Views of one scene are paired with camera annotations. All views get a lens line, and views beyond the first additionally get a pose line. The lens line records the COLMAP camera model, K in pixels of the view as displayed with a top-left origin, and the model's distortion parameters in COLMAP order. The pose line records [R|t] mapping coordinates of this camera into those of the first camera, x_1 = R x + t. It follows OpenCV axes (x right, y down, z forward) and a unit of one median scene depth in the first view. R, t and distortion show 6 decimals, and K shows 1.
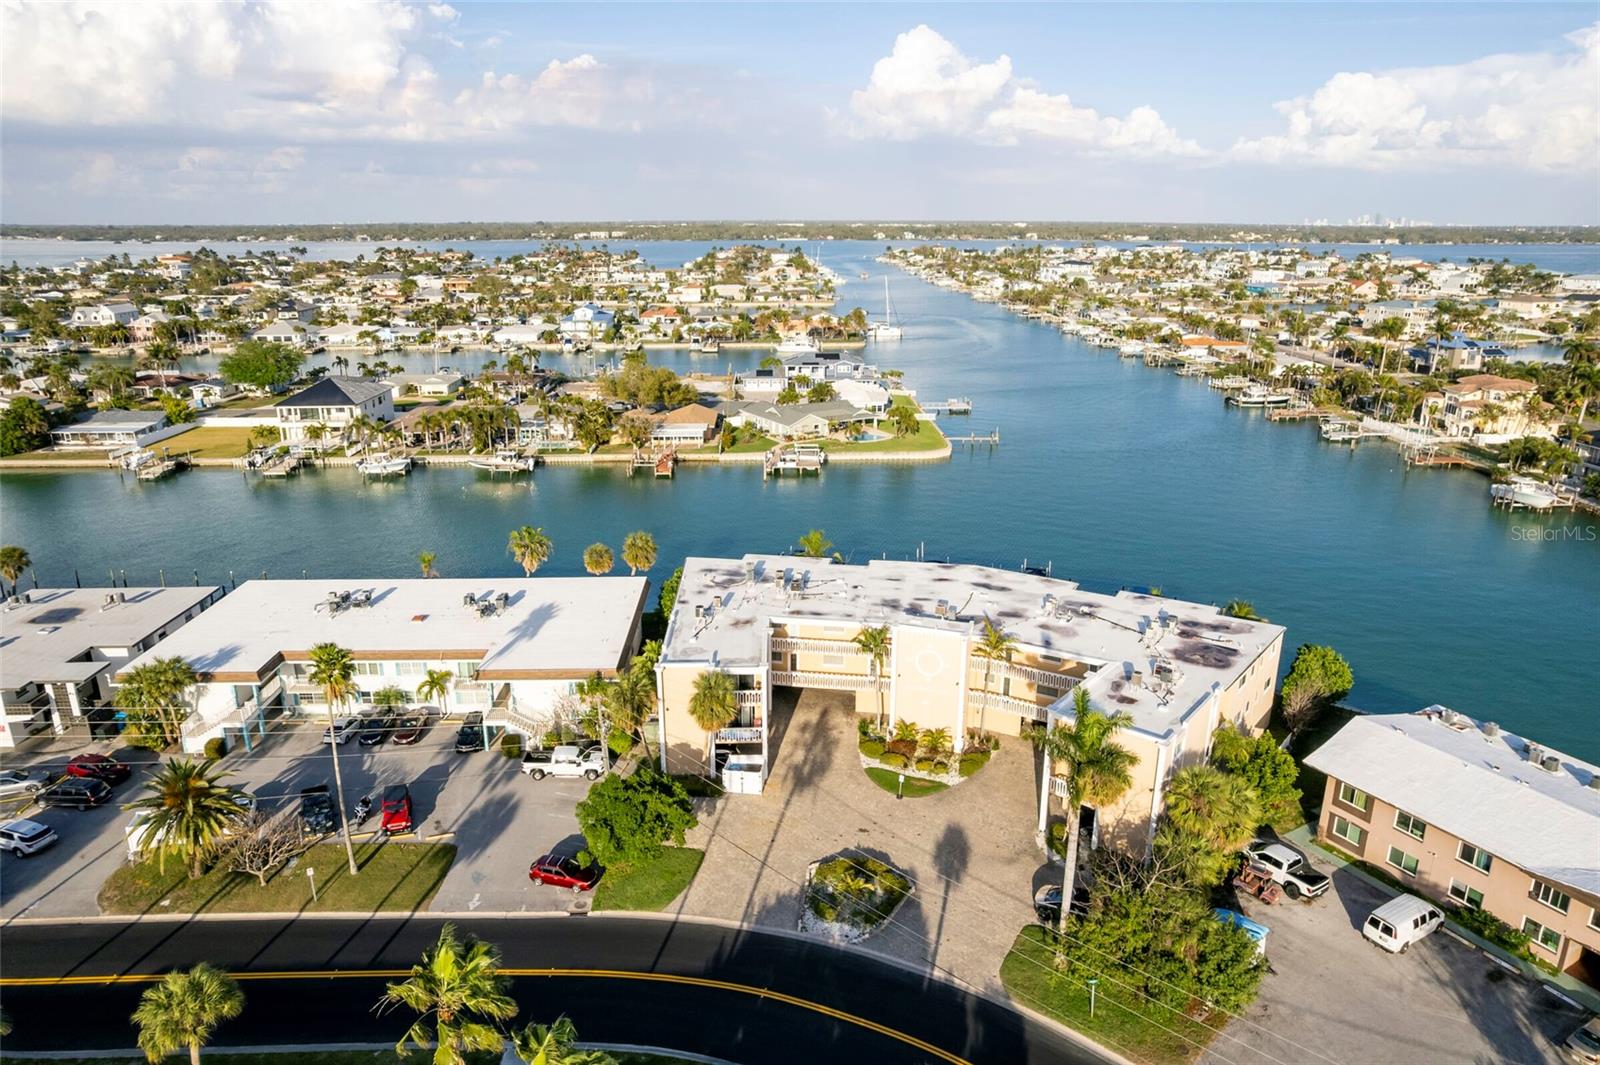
lens RADIAL K [[1019.7, 0, 804.8], [0, 1019.7, 536.4], [0, 0, 1]] dist [-0.074450, 0.065312]
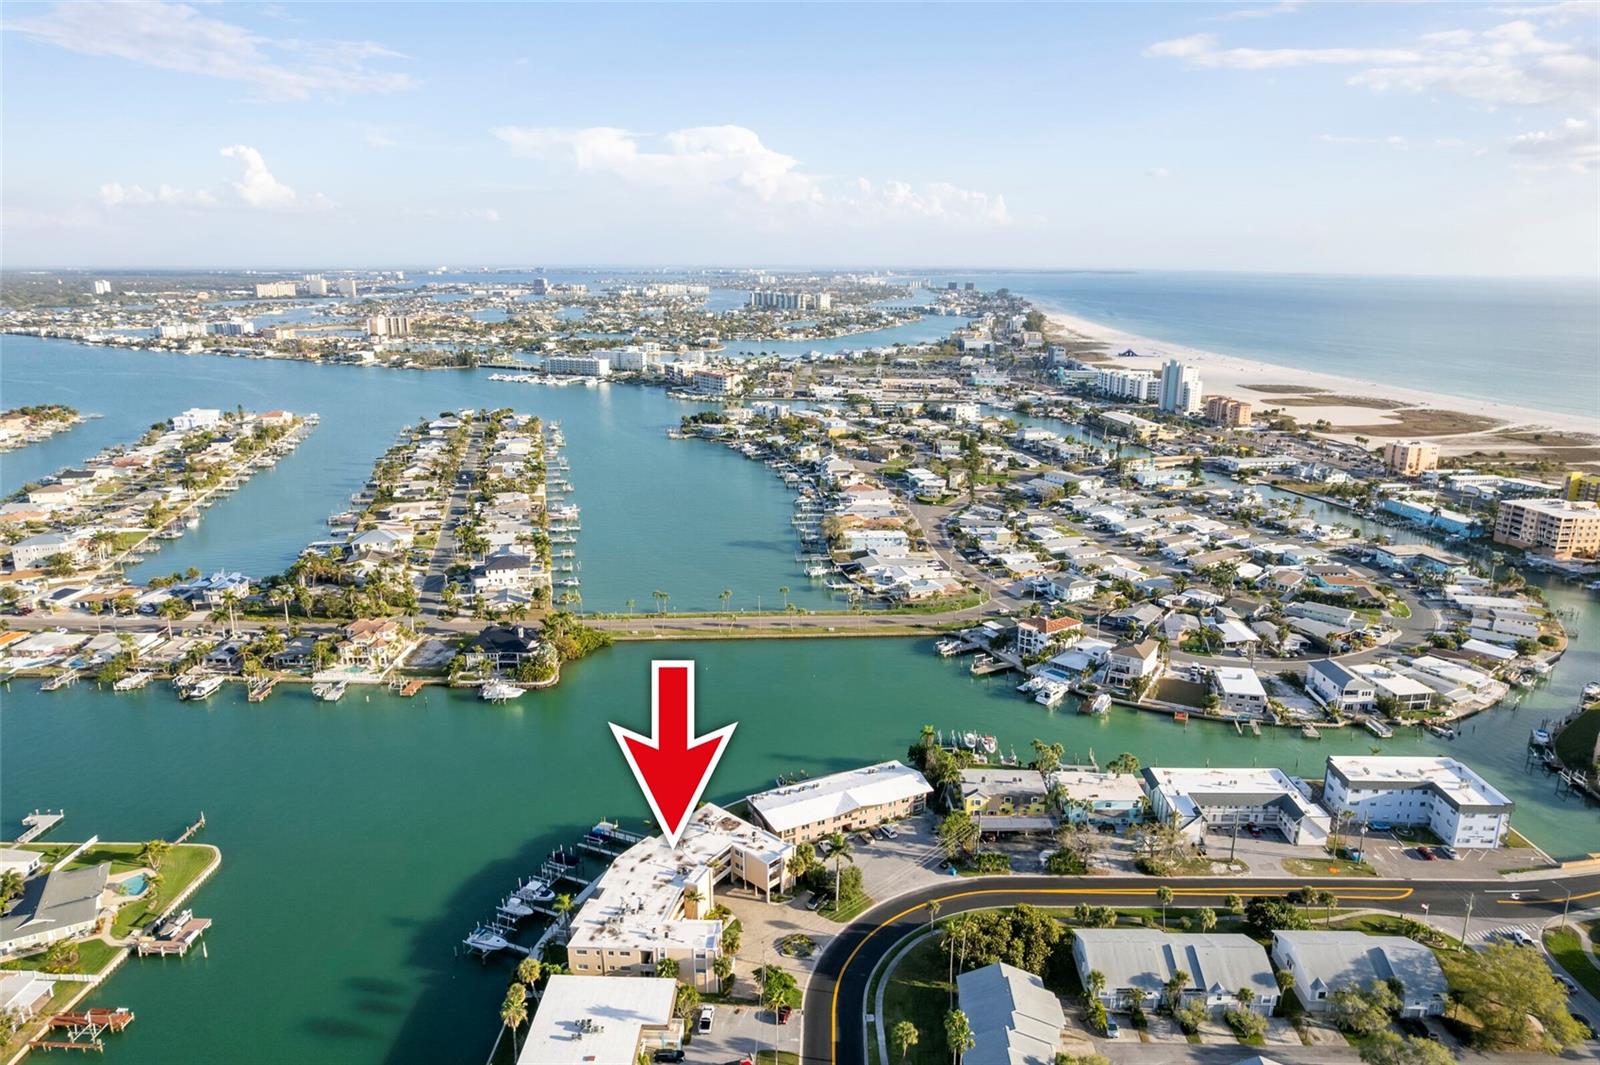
lens RADIAL K [[1019.7, 0, 804.8], [0, 1019.7, 536.4], [0, 0, 1]] dist [-0.074450, 0.065312]
pose [[0.057312, -0.262669, 0.963182, -1.698513], [0.292005, 0.926989, 0.235424, -0.996167], [-0.954698, 0.267762, 0.129829, 0.186717]]
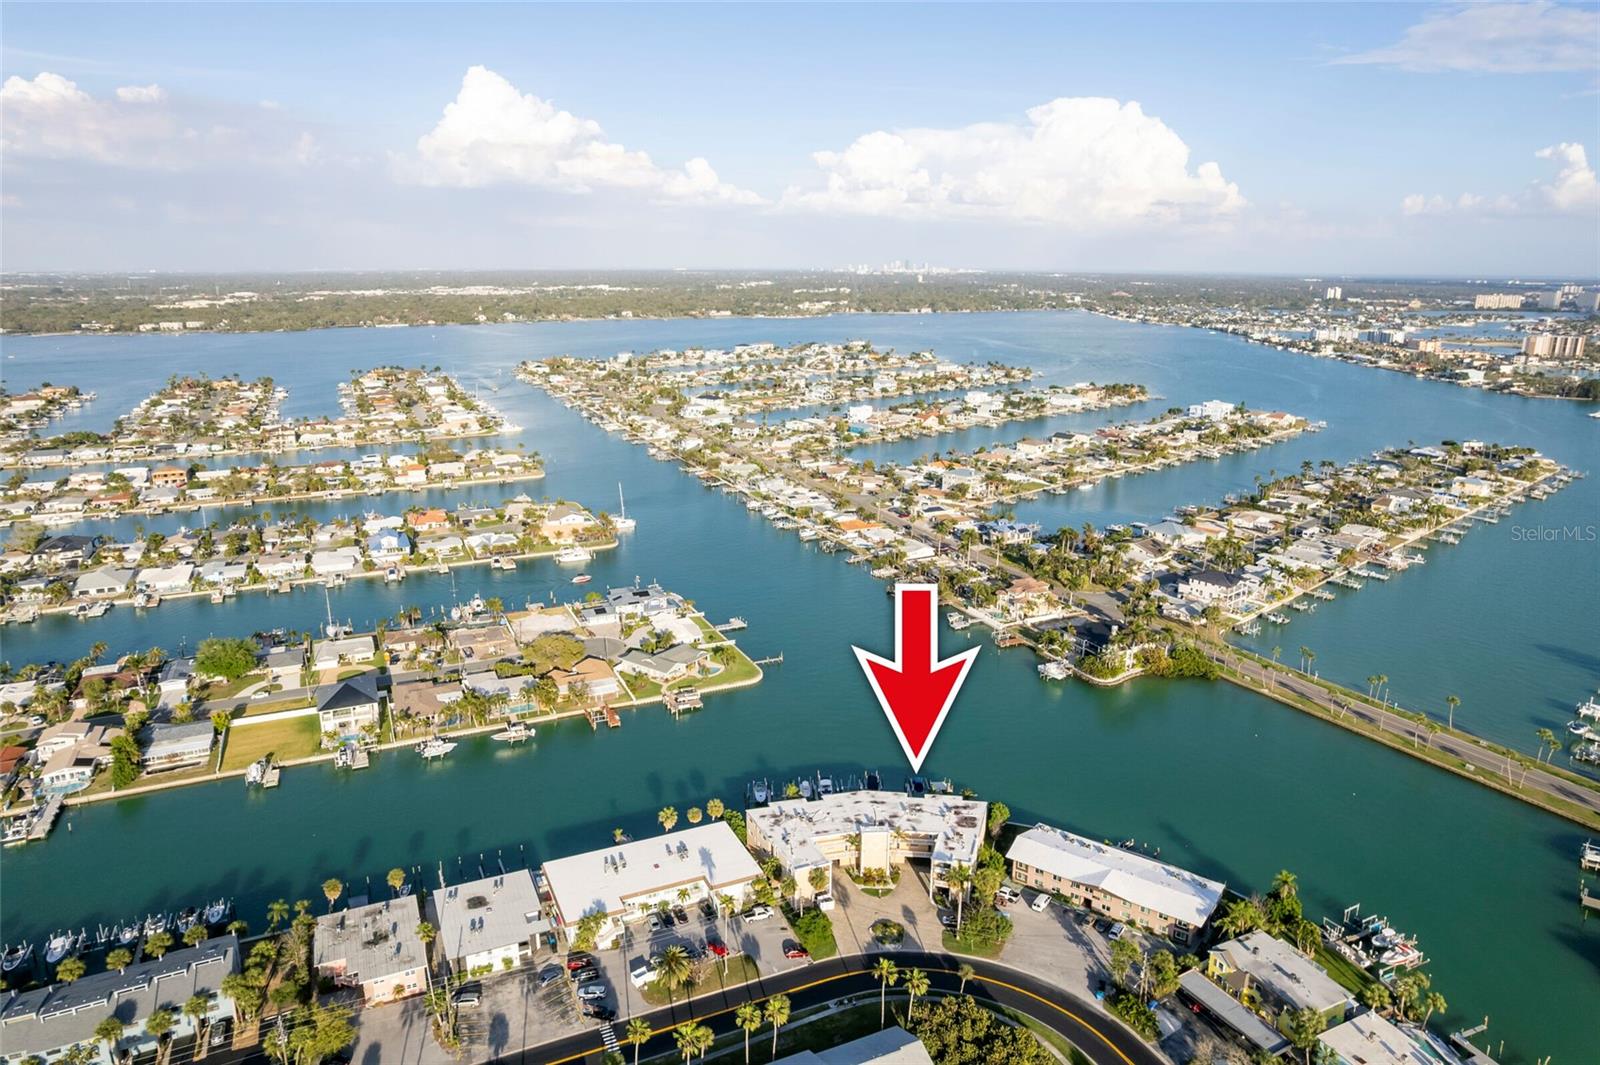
lens RADIAL K [[1019.7, 0, 804.8], [0, 1019.7, 536.4], [0, 0, 1]] dist [-0.074450, 0.065312]
pose [[0.918960, -0.100004, 0.381460, -0.836437], [0.114374, 0.993323, -0.015124, -0.562469], [-0.377400, 0.057527, 0.924262, -1.223731]]
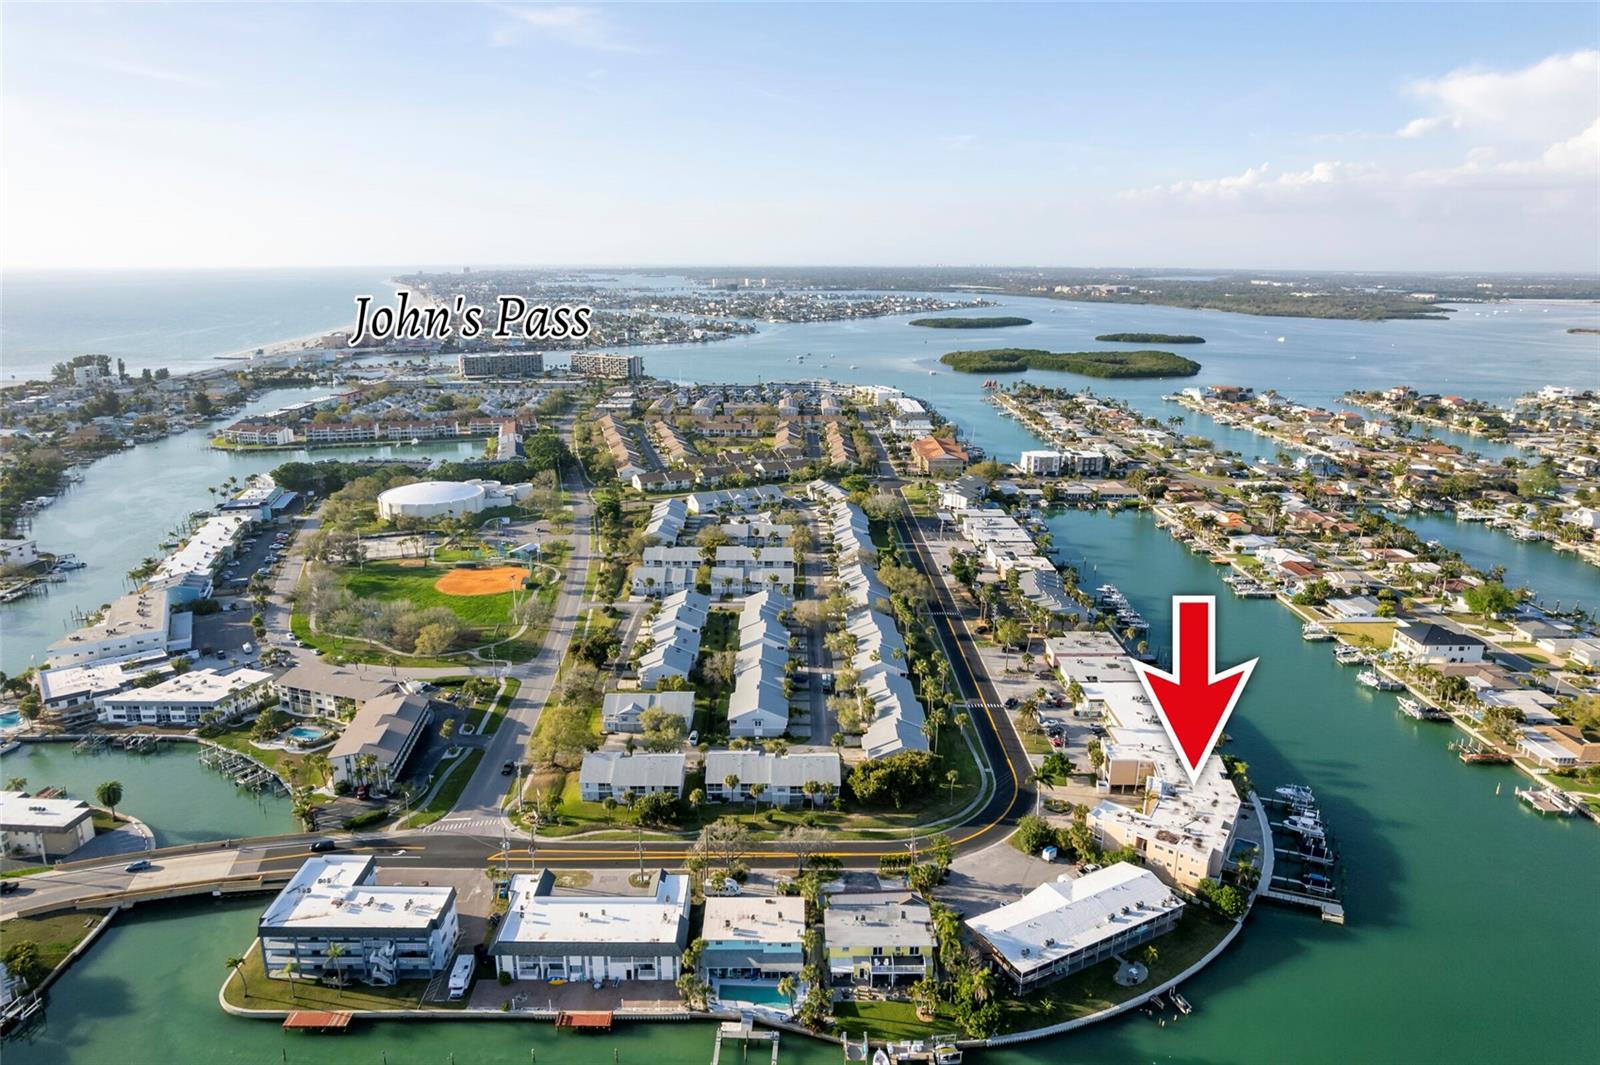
lens RADIAL K [[1019.7, 0, 804.8], [0, 1019.7, 536.4], [0, 0, 1]] dist [-0.074450, 0.065312]
pose [[-0.020773, 0.265585, -0.963864, 2.319384], [-0.301667, 0.917474, 0.259304, -0.852391], [0.953187, 0.296153, 0.061060, -0.277590]]
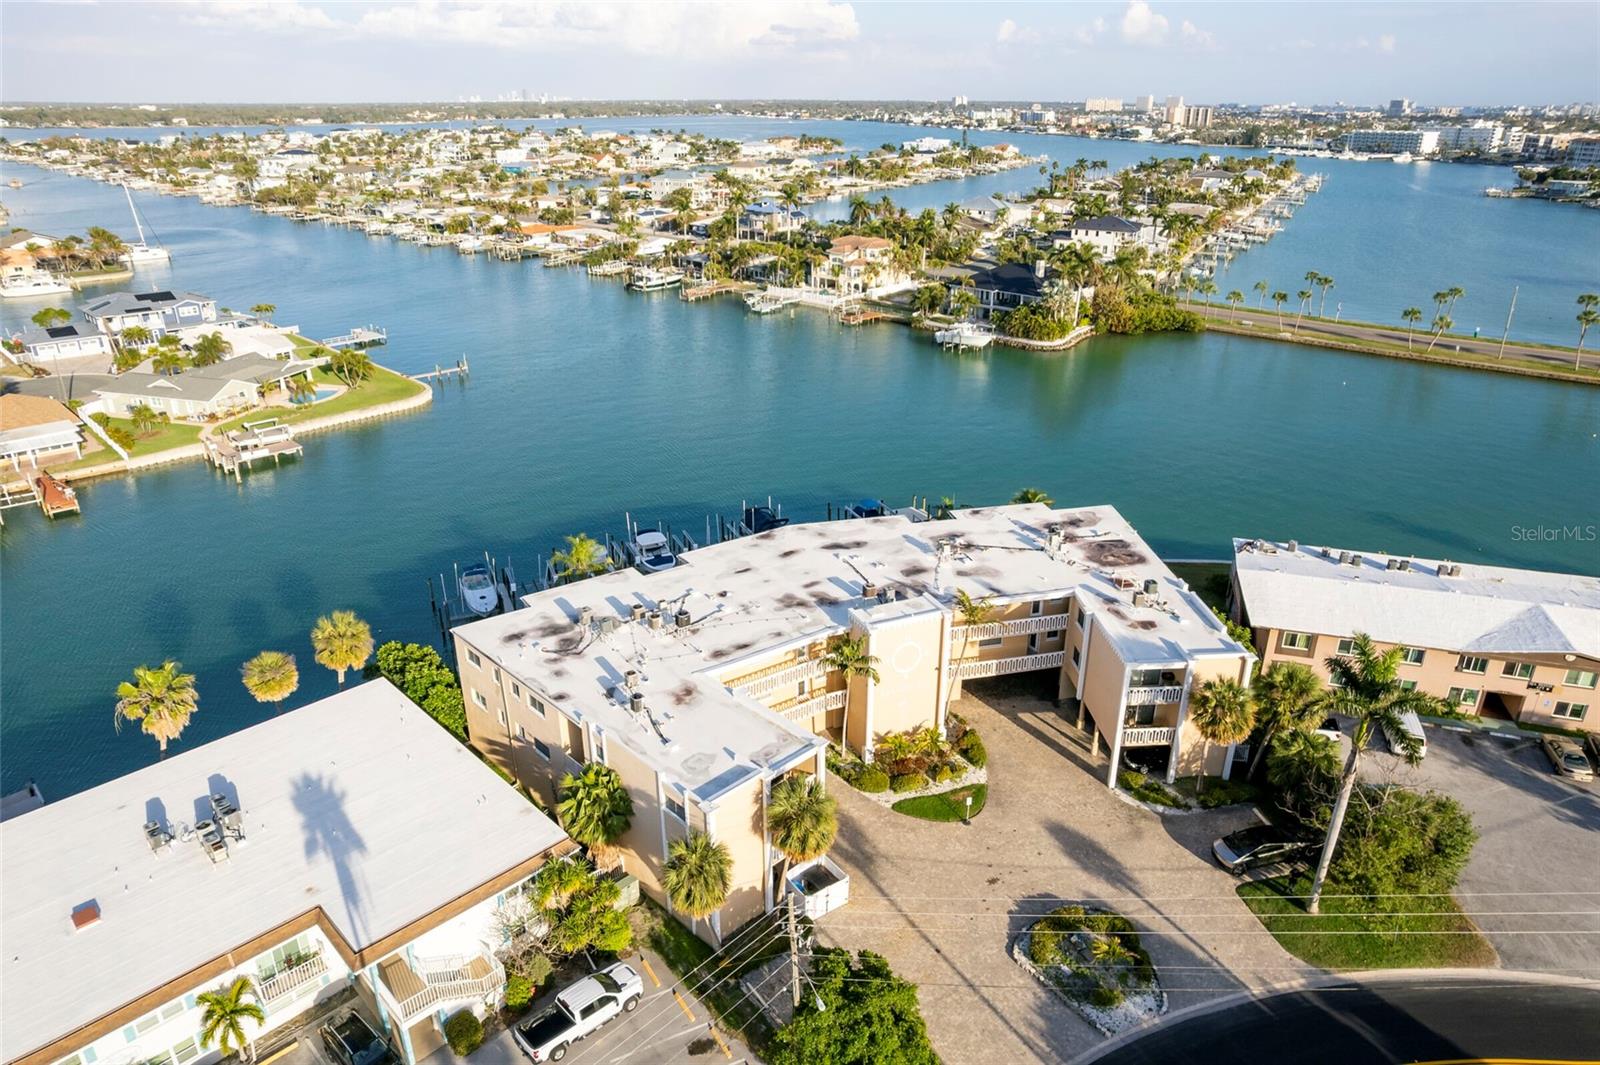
lens RADIAL K [[1019.7, 0, 804.8], [0, 1019.7, 536.4], [0, 0, 1]] dist [-0.074450, 0.065312]
pose [[0.728702, -0.274054, 0.627605, -0.366904], [0.205246, 0.961708, 0.181637, -0.117330], [-0.653351, -0.003546, 0.757047, 0.363327]]
